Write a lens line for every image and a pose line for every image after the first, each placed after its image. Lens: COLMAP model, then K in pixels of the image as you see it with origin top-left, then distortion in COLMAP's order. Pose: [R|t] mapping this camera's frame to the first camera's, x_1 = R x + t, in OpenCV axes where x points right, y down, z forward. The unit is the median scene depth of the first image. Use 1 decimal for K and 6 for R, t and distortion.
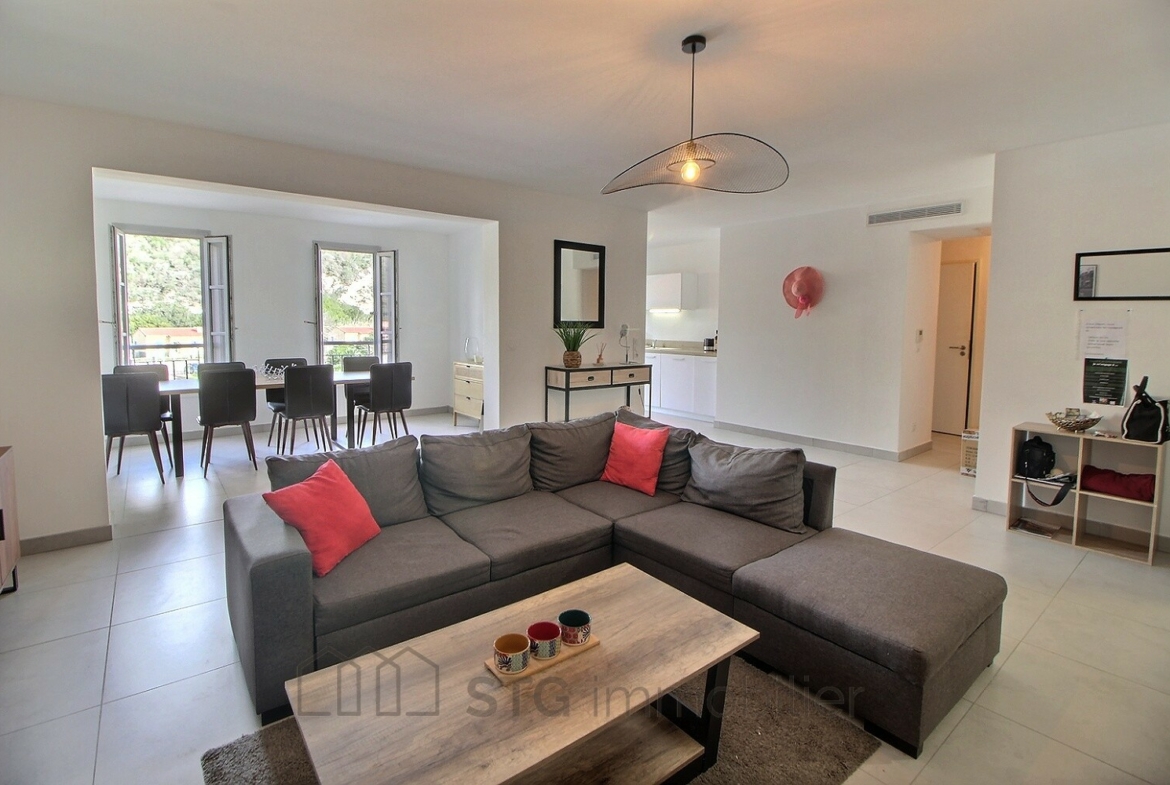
lens RADIAL K [[549.2, 0, 568.4], [0, 549.2, 360.9], [0, 0, 1]] dist [-0.019663, -0.000040]
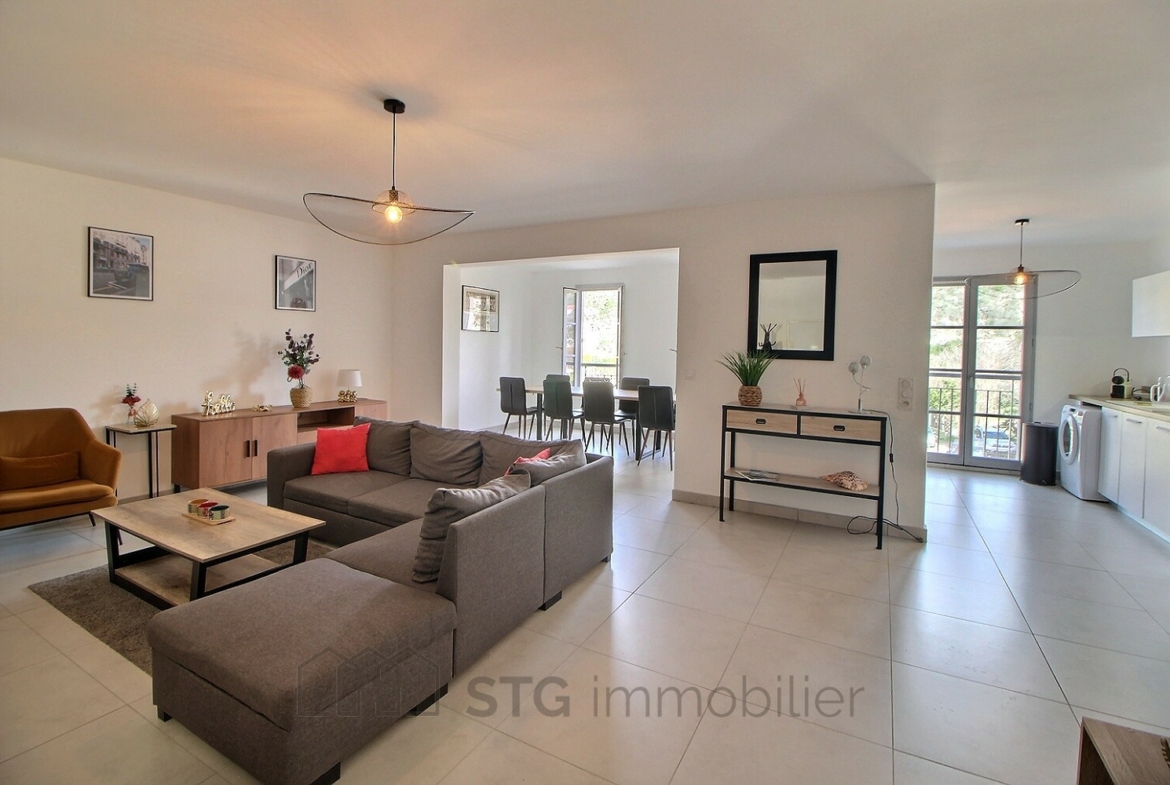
lens RADIAL K [[549.2, 0, 568.4], [0, 549.2, 360.9], [0, 0, 1]] dist [-0.019663, -0.000040]
pose [[0.381827, 0.025818, -0.923873, 0.648639], [-0.079018, 0.996862, -0.004800, -0.029105], [0.920850, 0.074835, 0.382669, 0.416141]]
